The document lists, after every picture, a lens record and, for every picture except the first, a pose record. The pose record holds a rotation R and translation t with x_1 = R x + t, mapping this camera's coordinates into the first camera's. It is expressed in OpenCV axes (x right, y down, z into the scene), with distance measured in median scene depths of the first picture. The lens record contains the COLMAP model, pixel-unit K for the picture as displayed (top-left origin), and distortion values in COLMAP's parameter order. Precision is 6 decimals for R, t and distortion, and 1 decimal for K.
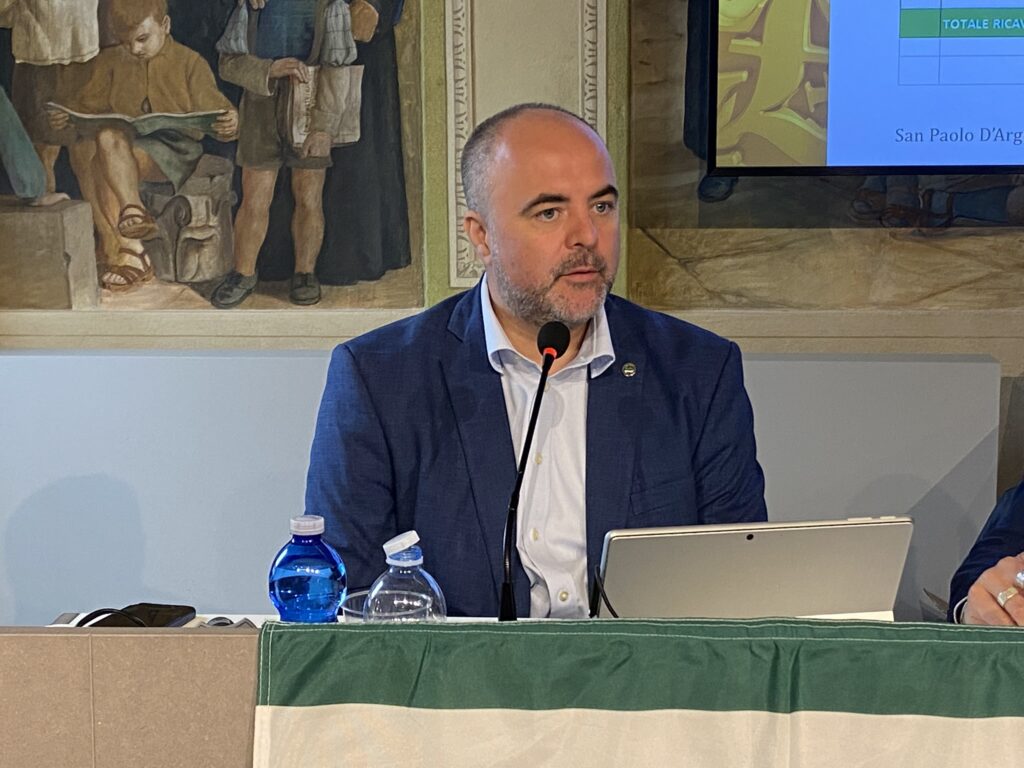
lens RADIAL K [[1812.3, 0, 484.3], [0, 1812.3, 398.6], [0, 0, 1]] dist [0.164747, 0.000000]
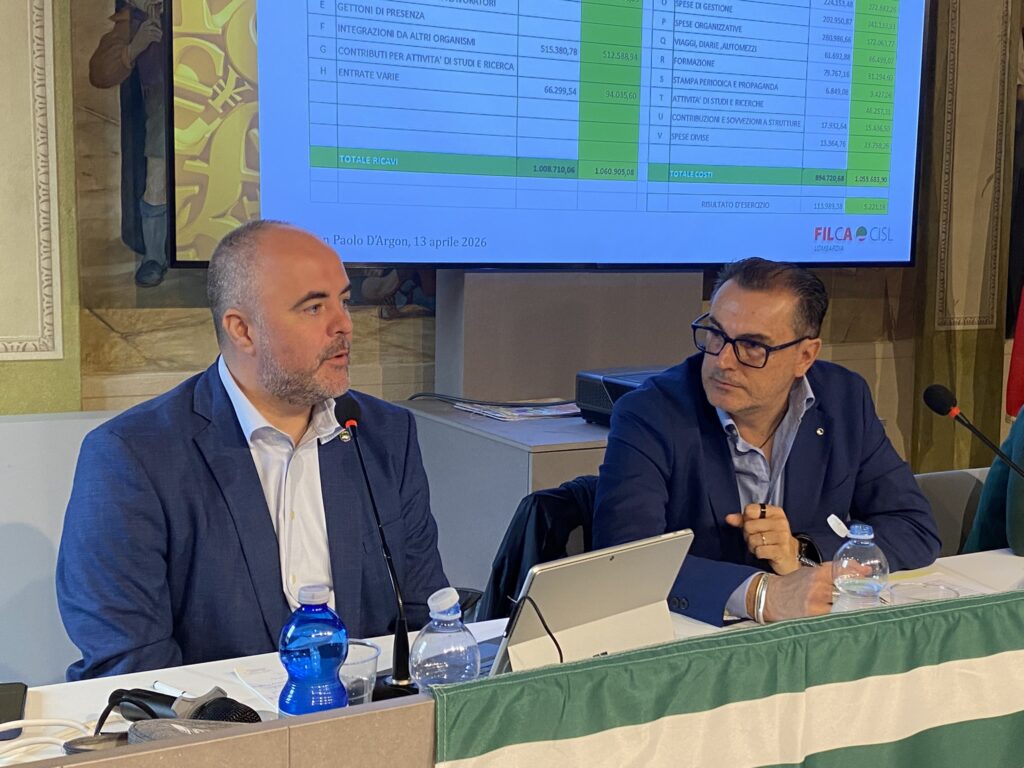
lens RADIAL K [[1339.8, 0, 523.9], [0, 1339.8, 373.9], [0, 0, 1]] dist [0.048434, 0.000000]
pose [[0.832915, -0.043083, 0.551722, -0.169758], [0.062195, 0.997936, -0.015966, -0.018182], [-0.549895, 0.047612, 0.833876, 0.094669]]
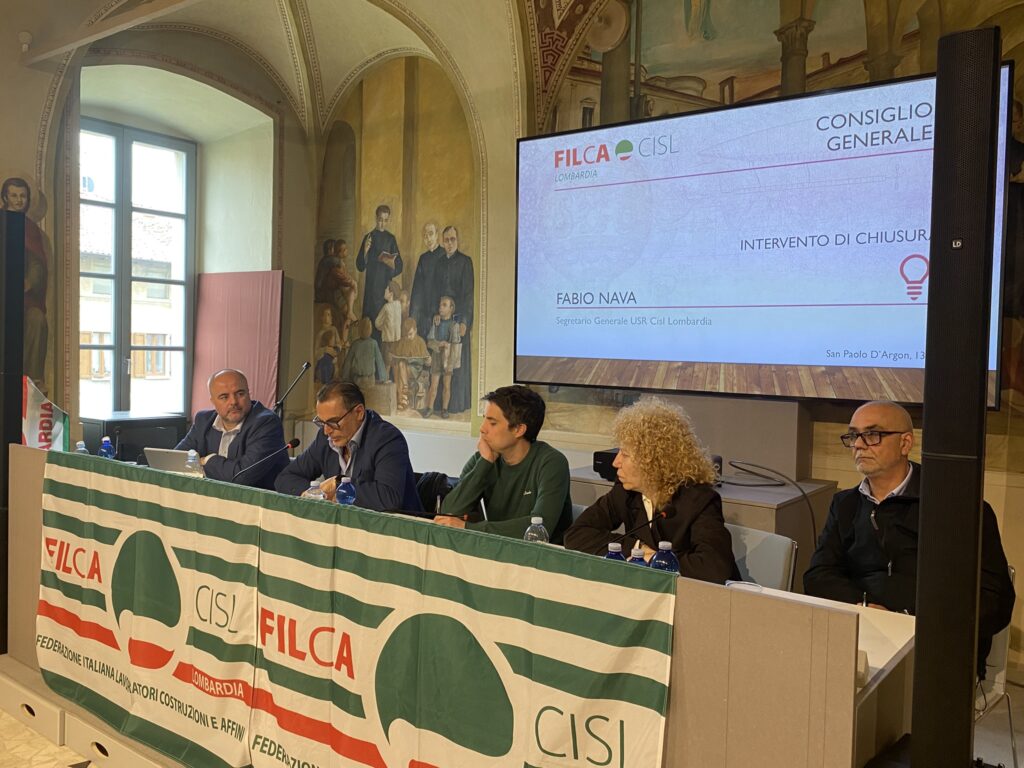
lens RADIAL K [[844.5, 0, 518.8], [0, 844.5, 391.0], [0, 0, 1]] dist [0.051732, -0.078374]
pose [[0.844064, 0.053040, -0.533613, 0.788710], [-0.109540, 0.991168, -0.074749, -0.005680], [0.524935, 0.121545, 0.842419, -0.150121]]
